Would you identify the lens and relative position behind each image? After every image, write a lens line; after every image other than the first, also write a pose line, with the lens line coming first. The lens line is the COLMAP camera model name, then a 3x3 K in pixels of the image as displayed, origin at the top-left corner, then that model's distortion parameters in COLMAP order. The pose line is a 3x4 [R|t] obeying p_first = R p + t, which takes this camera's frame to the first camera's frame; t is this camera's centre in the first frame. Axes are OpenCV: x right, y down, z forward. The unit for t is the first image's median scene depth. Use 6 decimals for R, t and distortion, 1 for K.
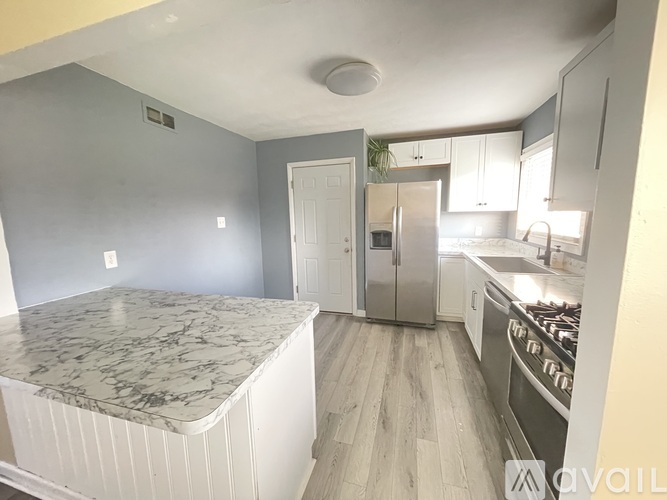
lens RADIAL K [[265.7, 0, 328.6], [0, 265.7, 251.0], [0, 0, 1]] dist [-0.002821, -0.000154]
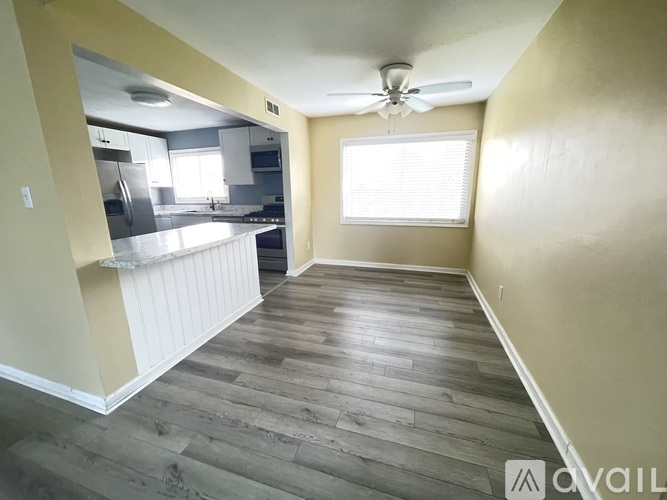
lens RADIAL K [[265.7, 0, 331.4], [0, 265.7, 250.8], [0, 0, 1]] dist [-0.002821, -0.000154]
pose [[0.012175, -0.207390, 0.978183, -1.024025], [0.158342, 0.966312, 0.202902, 0.060882], [-0.987309, 0.152417, 0.044603, -0.019339]]
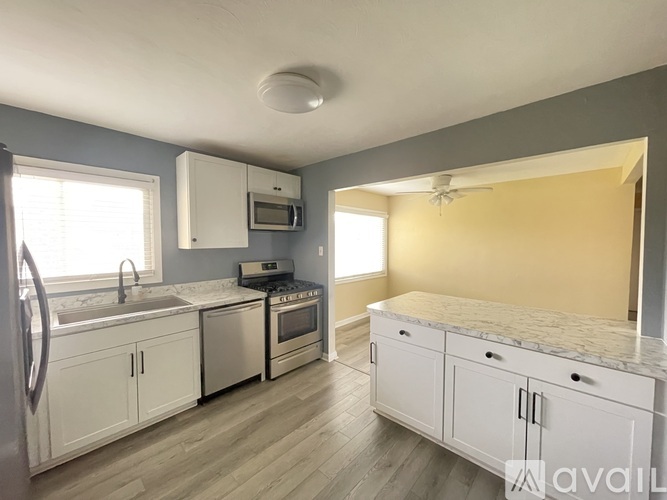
lens RADIAL K [[265.7, 0, 329.8], [0, 265.7, 251.4], [0, 0, 1]] dist [-0.002821, -0.000154]
pose [[-0.895567, 0.003237, 0.444914, -0.239186], [0.083691, 0.983349, 0.161307, -0.171046], [-0.436984, 0.181697, -0.880926, 1.091299]]
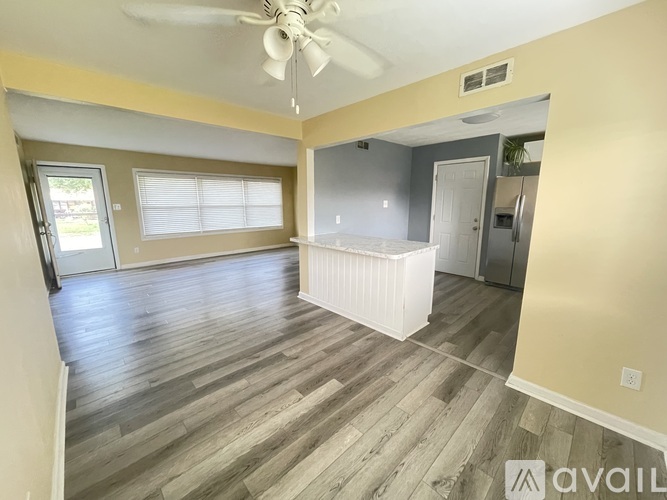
lens RADIAL K [[265.7, 0, 329.8], [0, 265.7, 253.4], [0, 0, 1]] dist [-0.002821, -0.000154]
pose [[0.871164, 0.115971, -0.477100, 0.092608], [-0.085658, 0.992701, 0.084892, 0.076714], [0.483463, -0.033087, 0.874739, -0.534046]]
